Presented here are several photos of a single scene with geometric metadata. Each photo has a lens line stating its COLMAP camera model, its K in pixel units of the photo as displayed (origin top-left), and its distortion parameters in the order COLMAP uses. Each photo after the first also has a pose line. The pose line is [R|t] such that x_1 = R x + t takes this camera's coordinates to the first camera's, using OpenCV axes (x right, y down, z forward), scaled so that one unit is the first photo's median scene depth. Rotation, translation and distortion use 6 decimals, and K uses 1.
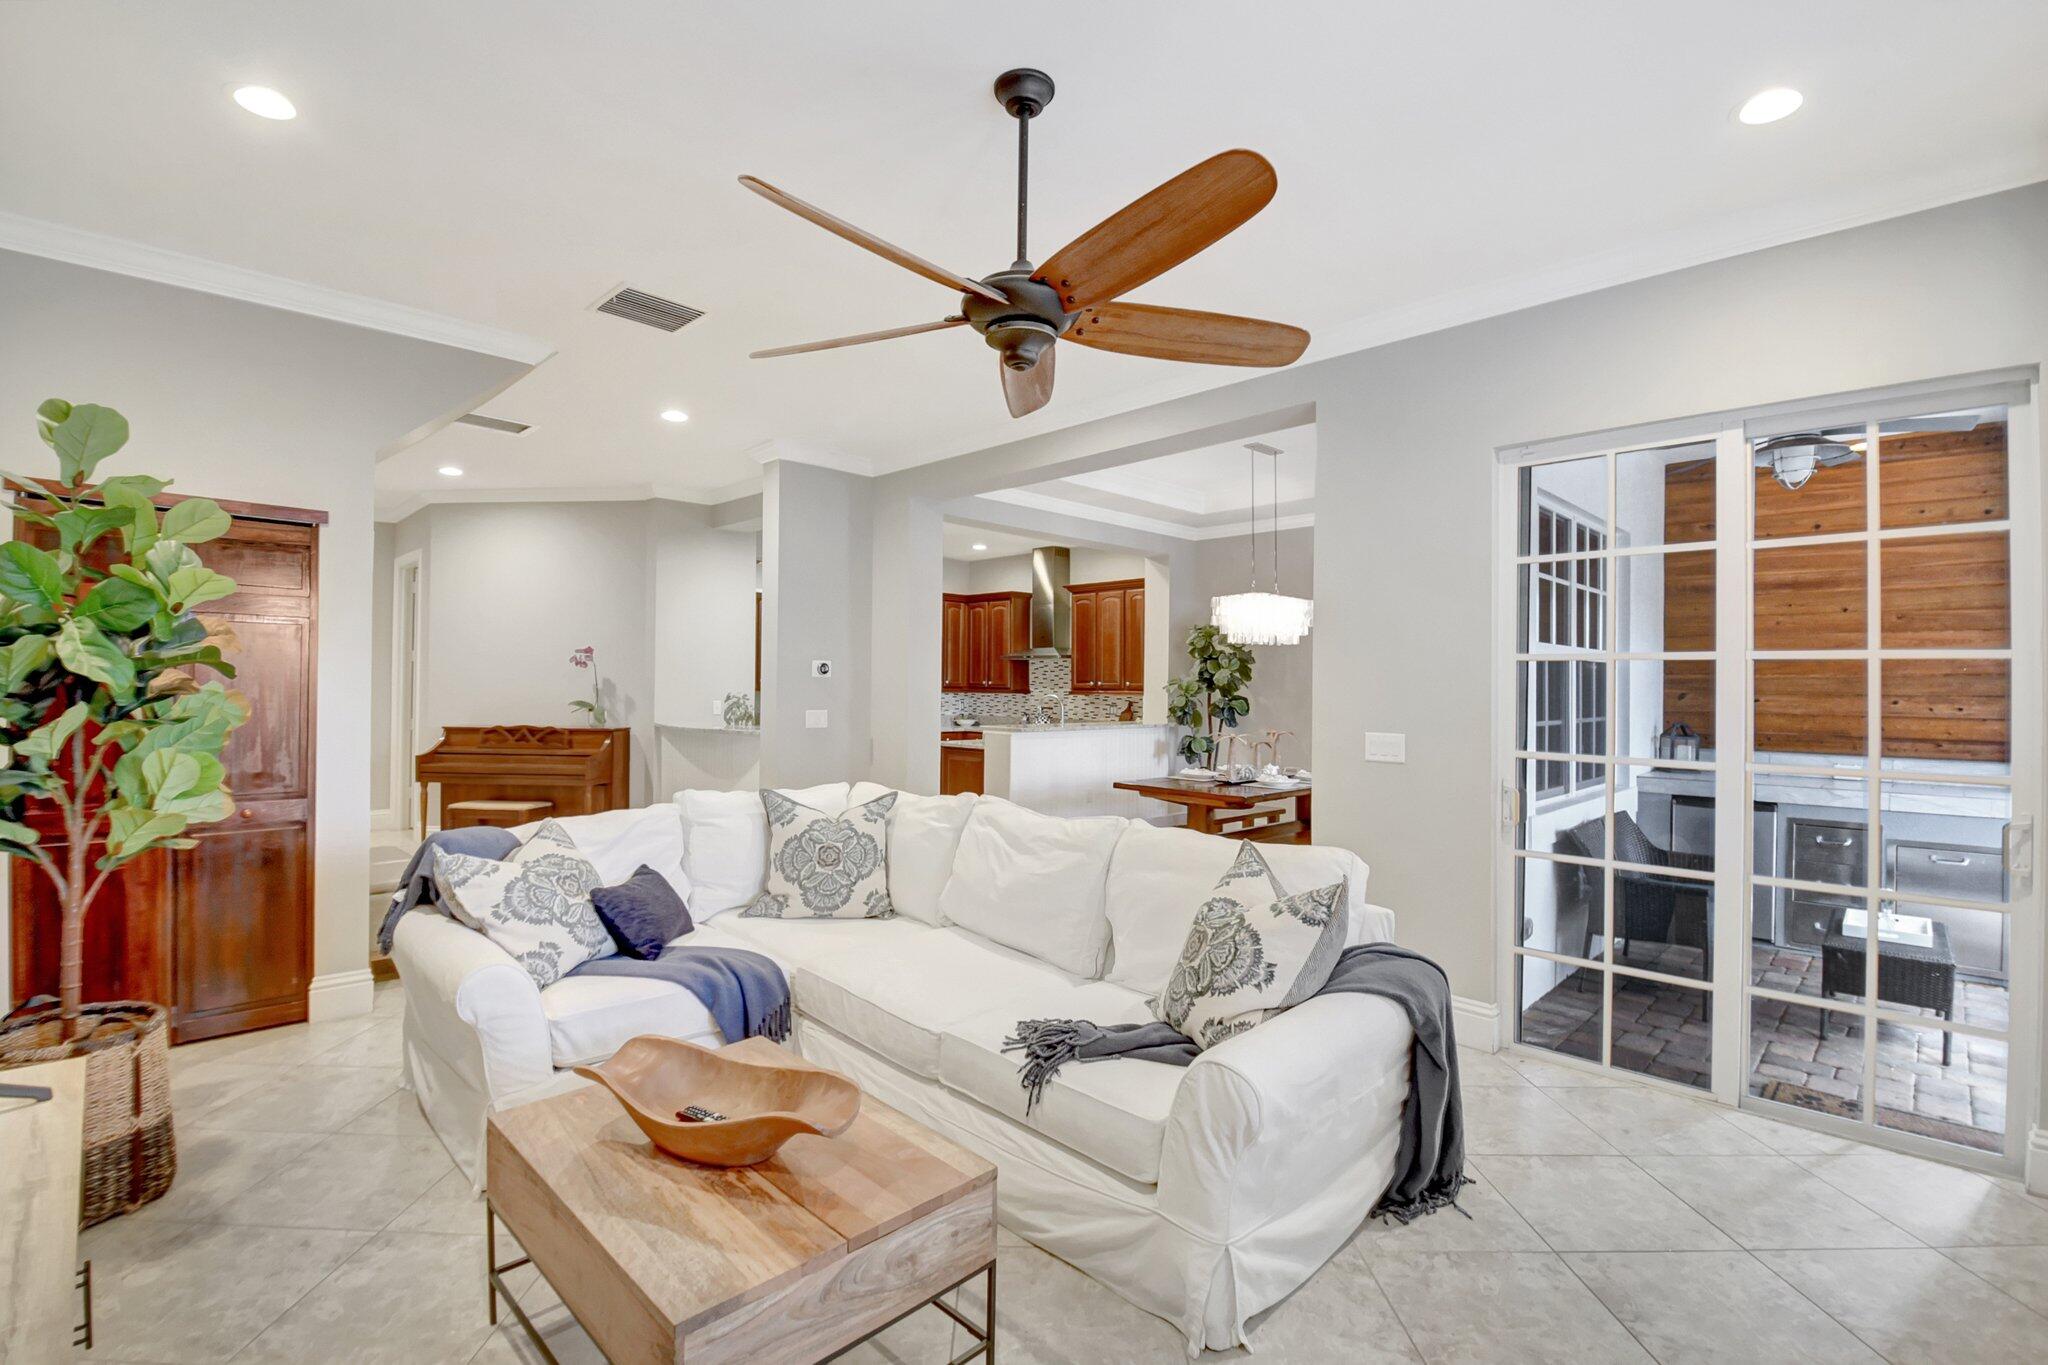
lens RADIAL K [[937.4, 0, 1007.0], [0, 937.4, 681.0], [0, 0, 1]] dist [0.014913, -0.022275]
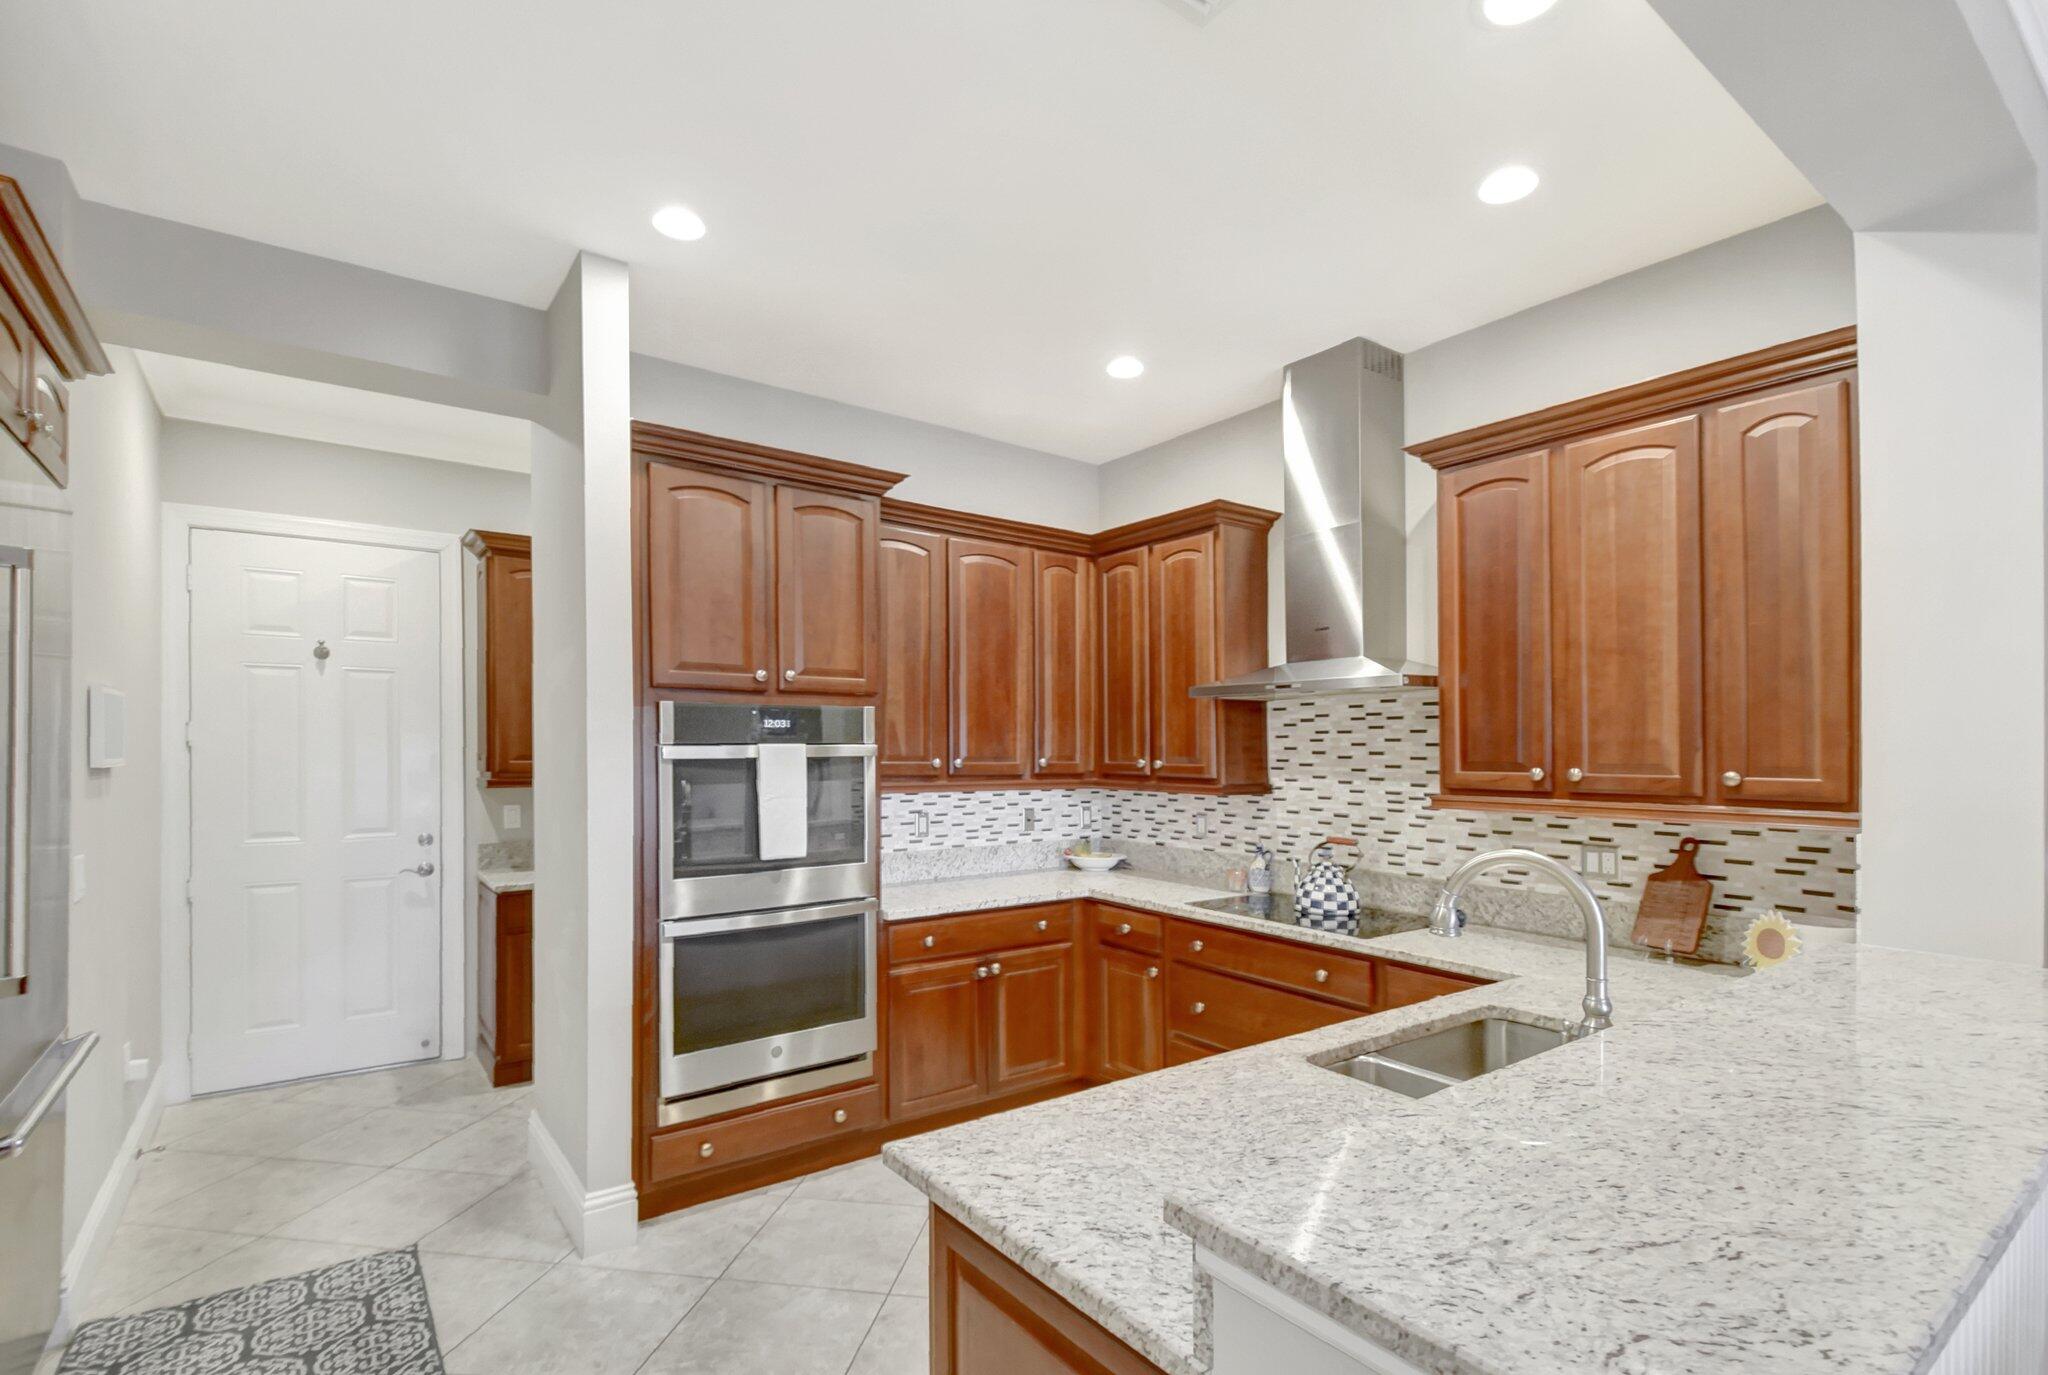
lens RADIAL K [[949.2, 0, 1010.4], [0, 949.2, 747.7], [0, 0, 1]] dist [0.034798, -0.022570]
pose [[0.988553, -0.008974, -0.150605, -0.028558], [0.009880, 0.999937, 0.005268, -0.010379], [0.150548, -0.006695, 0.988580, 0.935203]]
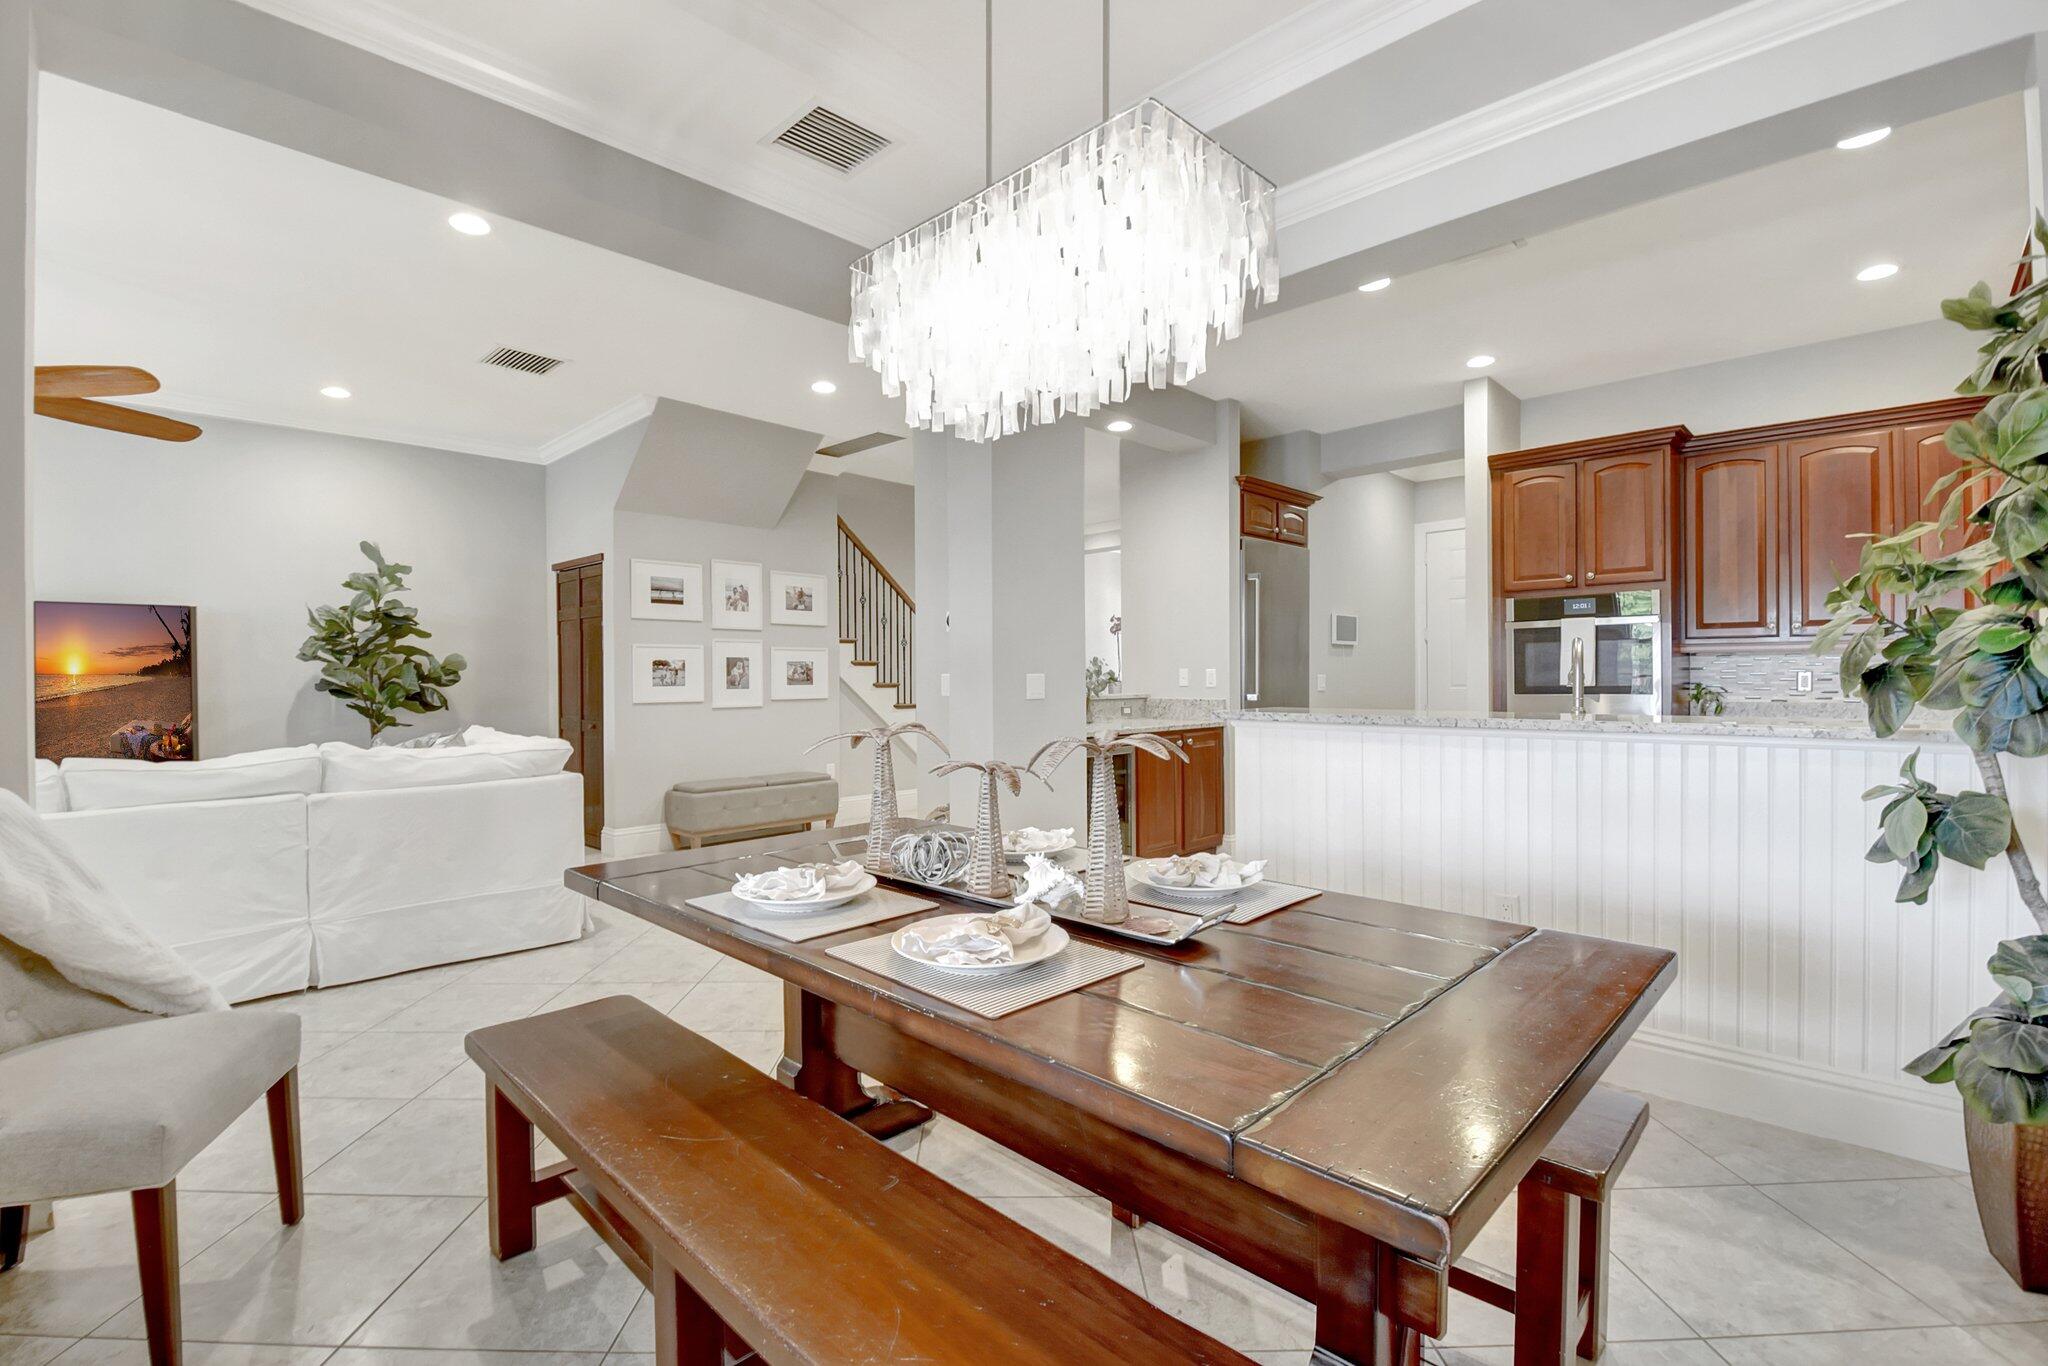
lens RADIAL K [[902.2, 0, 1024.0], [0, 902.2, 683.0], [0, 0, 1]] dist [0.097931, 0.000011]
pose [[0.028705, -0.006519, -0.999567, 0.496797], [0.012452, 0.999903, -0.006163, 0.037985], [0.999510, -0.012270, 0.028783, 0.906015]]
